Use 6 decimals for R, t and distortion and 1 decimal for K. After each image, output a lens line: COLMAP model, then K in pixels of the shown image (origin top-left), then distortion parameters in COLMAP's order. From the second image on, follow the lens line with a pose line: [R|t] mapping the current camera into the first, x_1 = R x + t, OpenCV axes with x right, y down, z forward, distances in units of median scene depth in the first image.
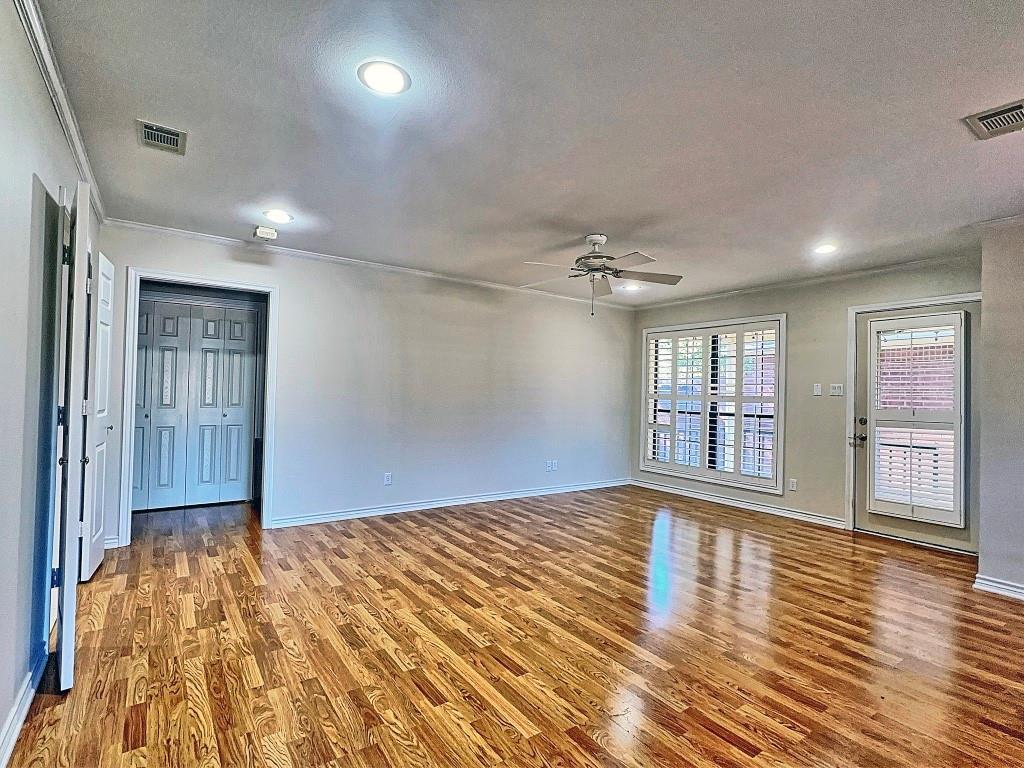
lens RADIAL K [[506.3, 0, 513.6], [0, 506.3, 381.2], [0, 0, 1]] dist [-0.000968, -0.000135]
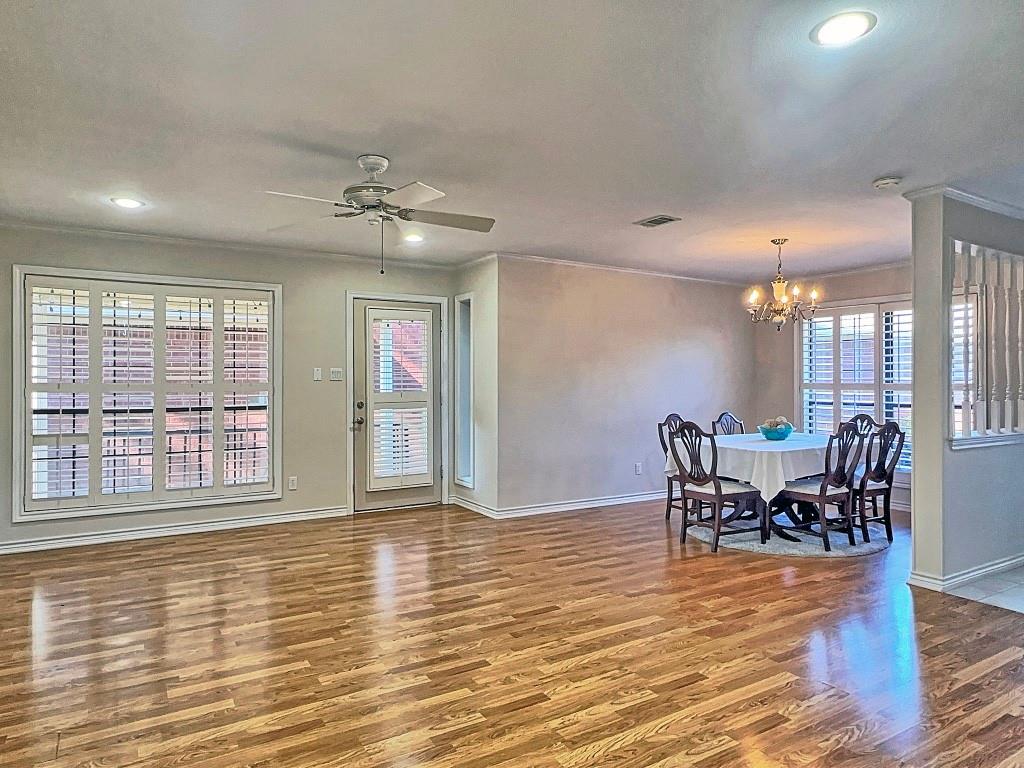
lens RADIAL K [[636.0, 0, 513.5], [0, 636.0, 385.0], [0, 0, 1]] dist [-0.006754, 0.001445]
pose [[0.069553, -0.028104, 0.997182, -0.692206], [-0.017106, 0.999423, 0.029360, -0.005544], [-0.997432, -0.019100, 0.069032, 0.737161]]
